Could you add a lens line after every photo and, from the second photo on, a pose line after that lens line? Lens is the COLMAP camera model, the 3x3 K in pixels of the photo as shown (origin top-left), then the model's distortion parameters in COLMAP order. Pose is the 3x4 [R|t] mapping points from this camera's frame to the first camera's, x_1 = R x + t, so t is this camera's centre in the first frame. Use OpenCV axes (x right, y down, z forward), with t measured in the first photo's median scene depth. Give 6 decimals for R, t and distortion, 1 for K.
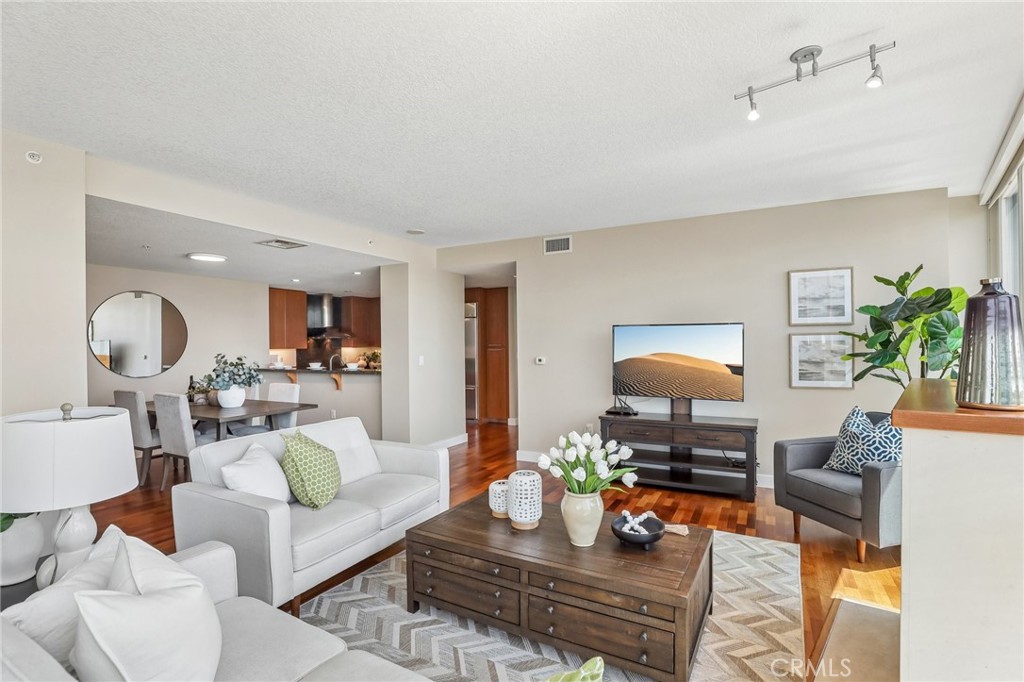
lens RADIAL K [[476.0, 0, 513.1], [0, 476.0, 344.3], [0, 0, 1]] dist [0.000152, 0.000185]
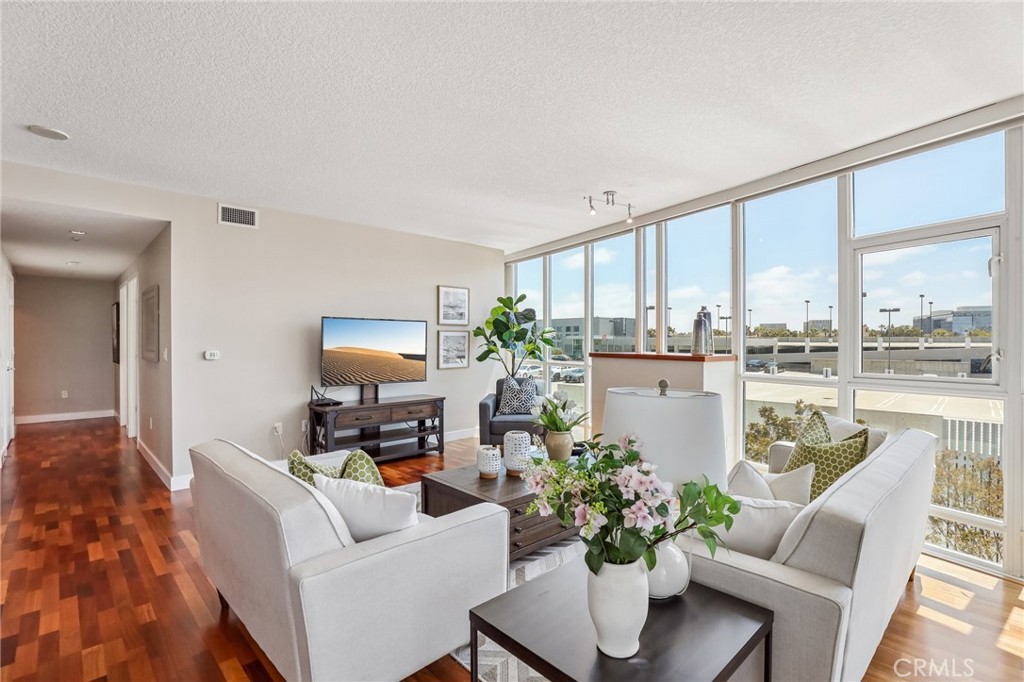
lens RADIAL K [[476.0, 0, 513.3], [0, 476.0, 343.4], [0, 0, 1]] dist [0.000152, 0.000185]
pose [[0.345936, 0.003327, 0.938252, -0.604689], [-0.007007, 0.999975, -0.000963, 0.014615], [-0.938232, -0.006241, 0.345951, 0.293528]]
